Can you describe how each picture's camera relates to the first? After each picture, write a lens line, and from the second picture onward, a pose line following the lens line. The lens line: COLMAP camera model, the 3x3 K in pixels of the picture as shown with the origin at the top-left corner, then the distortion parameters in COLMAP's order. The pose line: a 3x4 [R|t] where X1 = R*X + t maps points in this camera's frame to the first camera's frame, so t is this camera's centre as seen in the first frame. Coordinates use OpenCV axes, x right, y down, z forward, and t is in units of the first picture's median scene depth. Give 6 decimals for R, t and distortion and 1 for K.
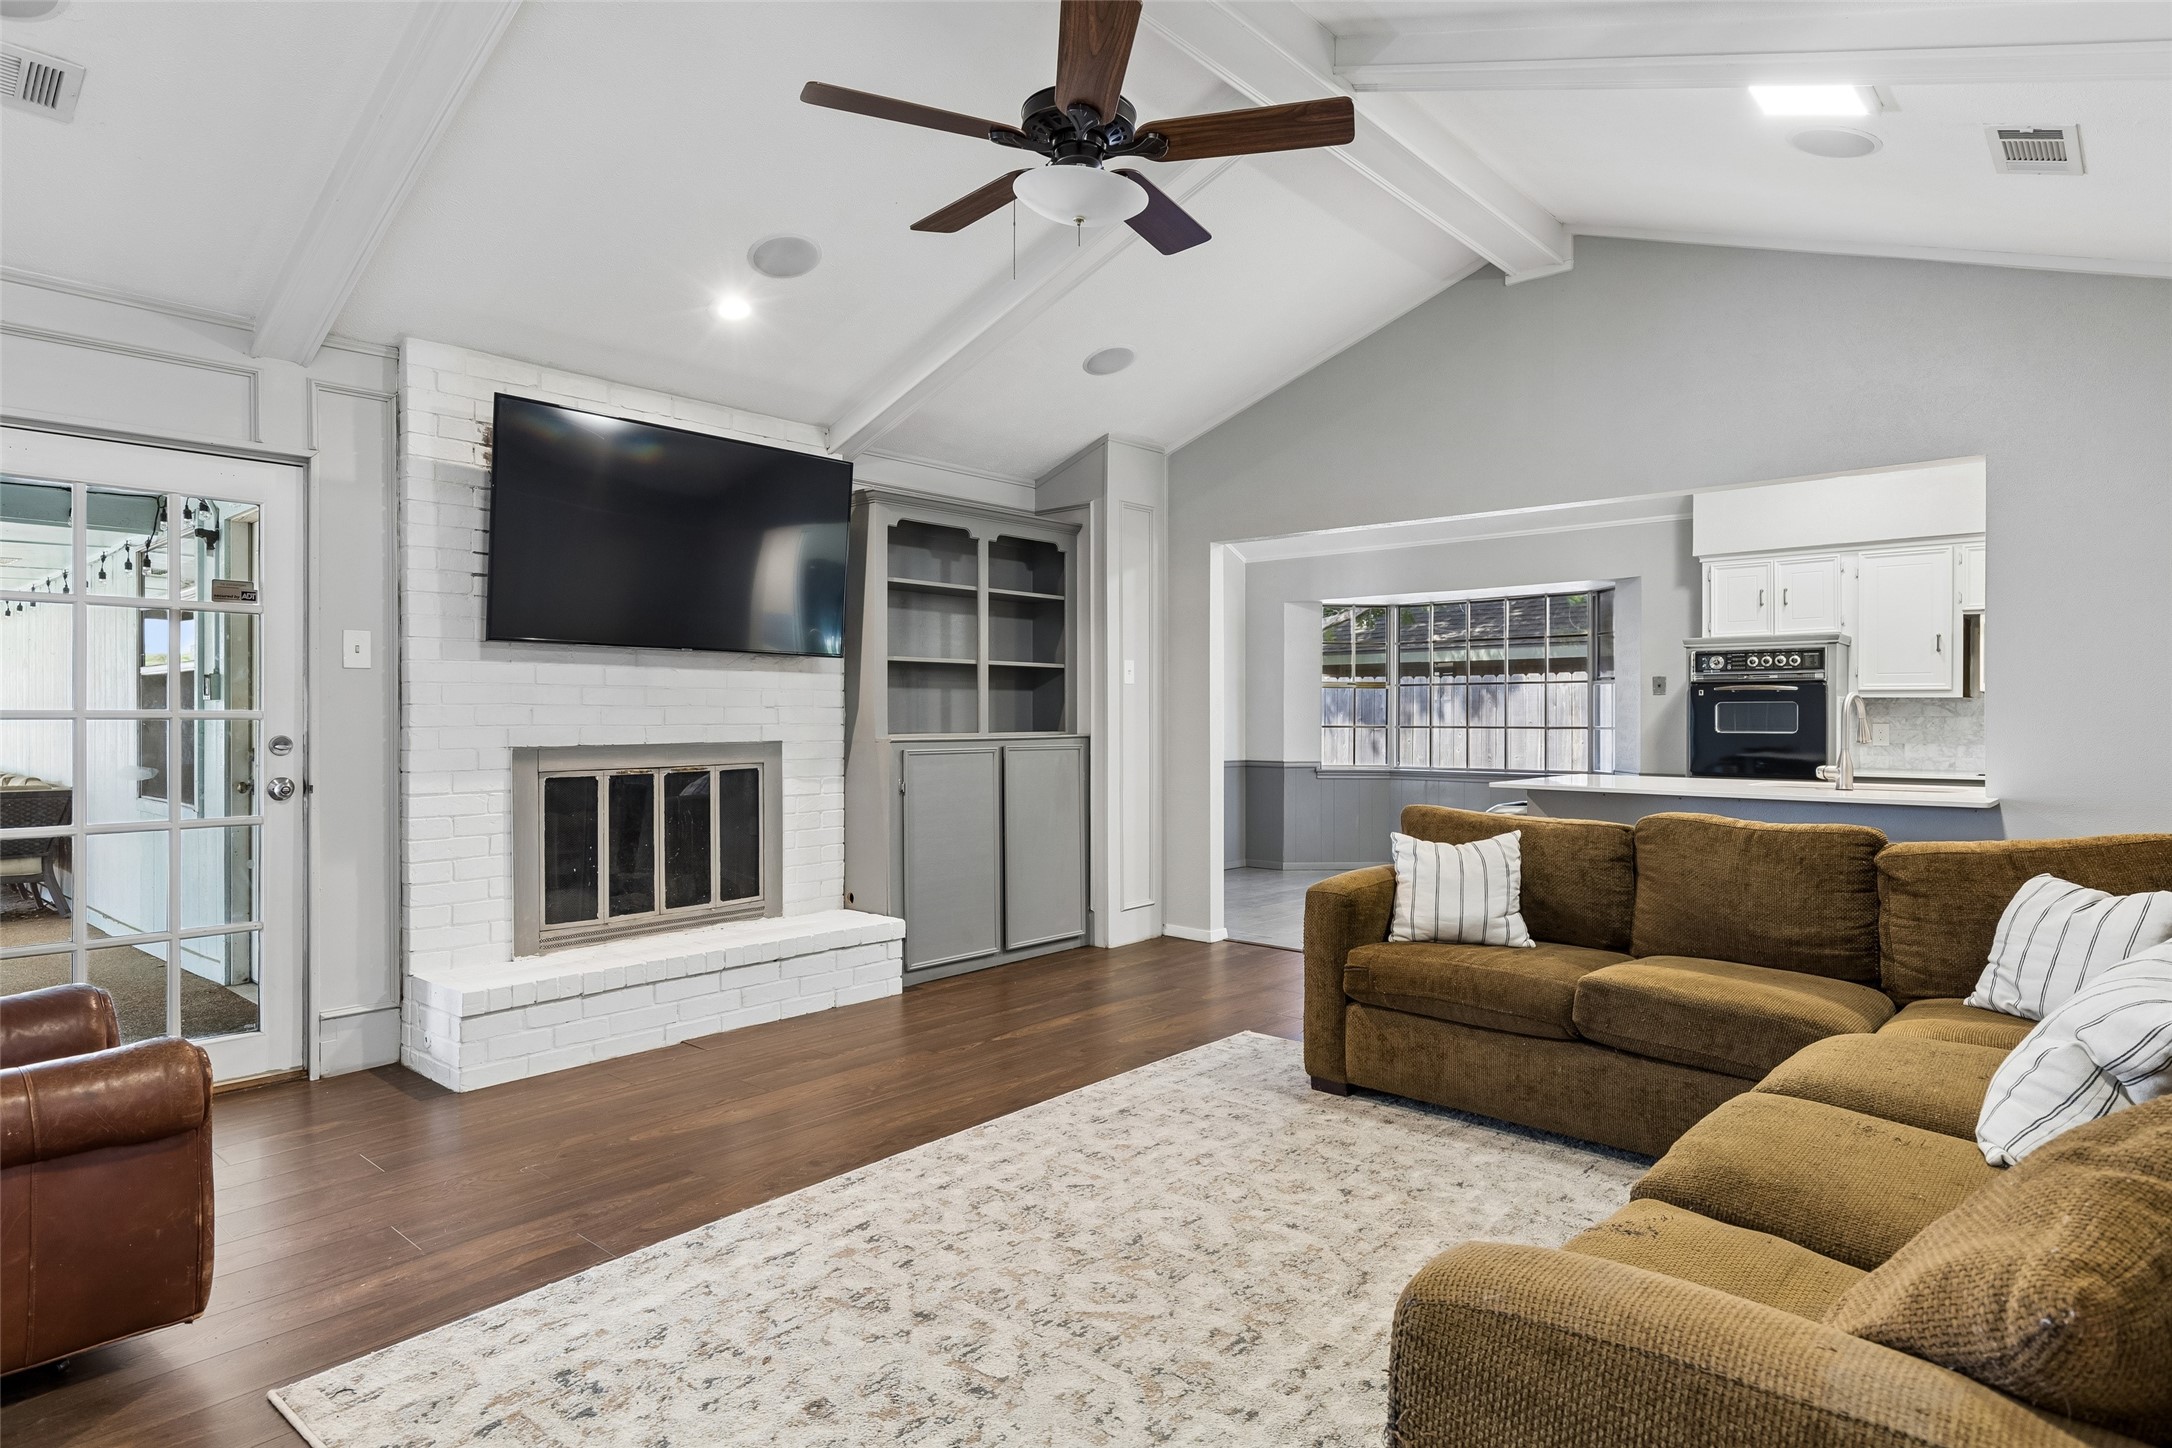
lens RADIAL K [[1192.5, 0, 1096.0], [0, 1192.5, 718.3], [0, 0, 1]] dist [0.003150, 0.001223]
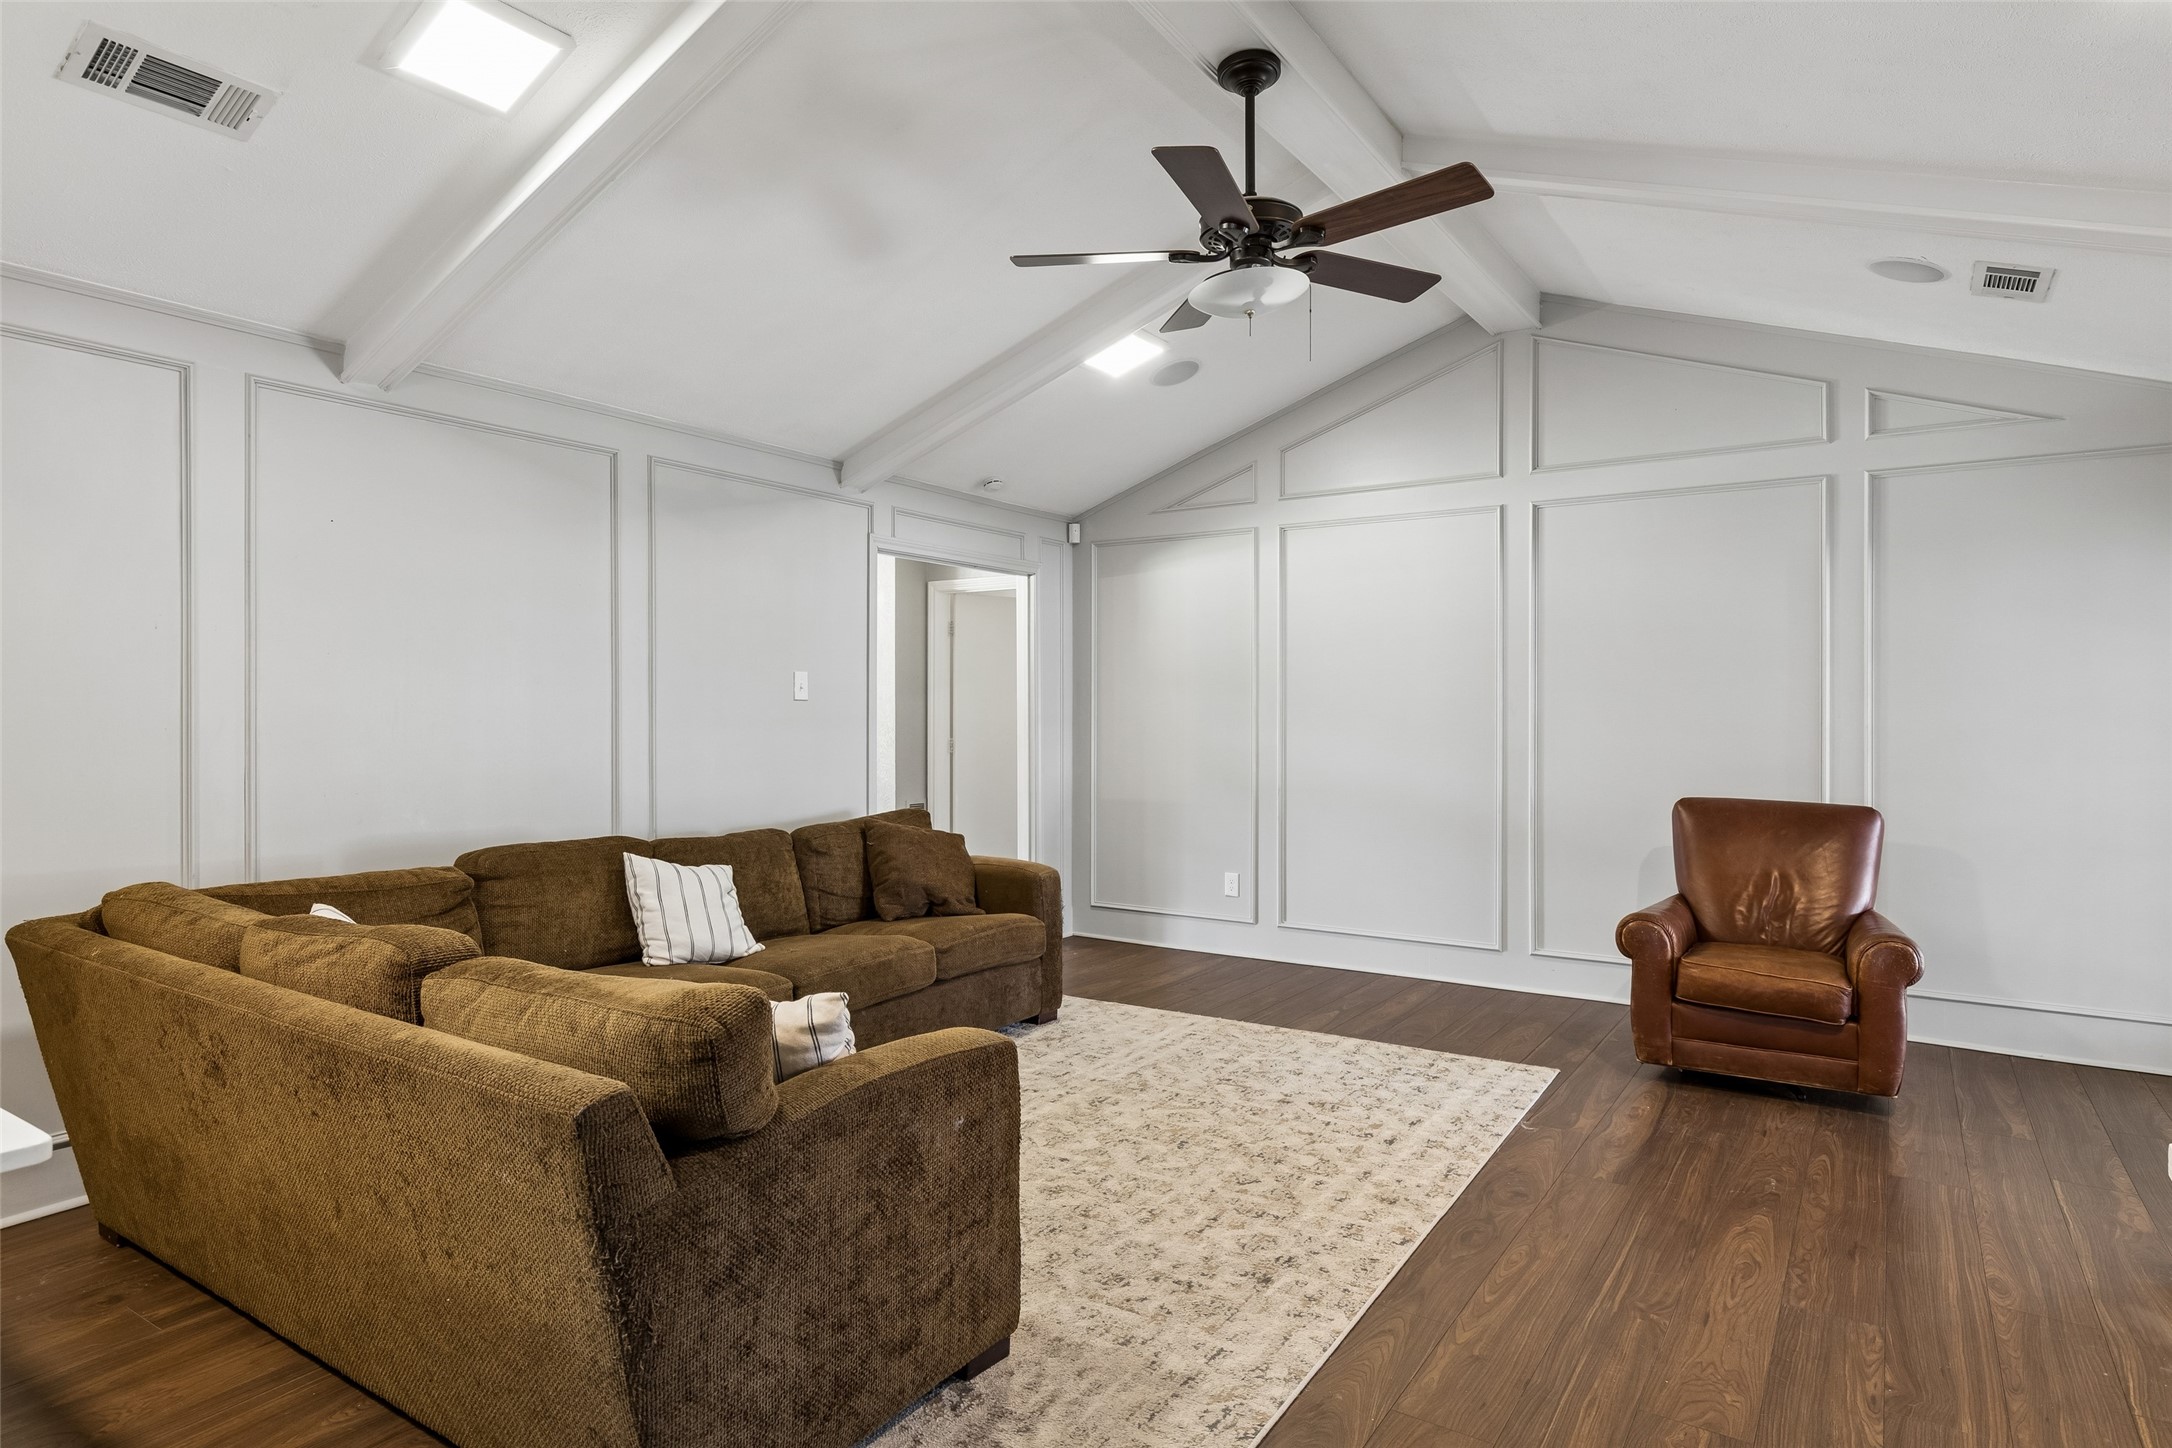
lens RADIAL K [[1192.5, 0, 1096.0], [0, 1192.5, 718.3], [0, 0, 1]] dist [0.003150, 0.001223]
pose [[-0.990159, -0.000858, -0.139944, 0.315231], [-0.001195, 0.999997, 0.002322, -0.044224], [0.139942, 0.002466, -0.990157, 2.305670]]
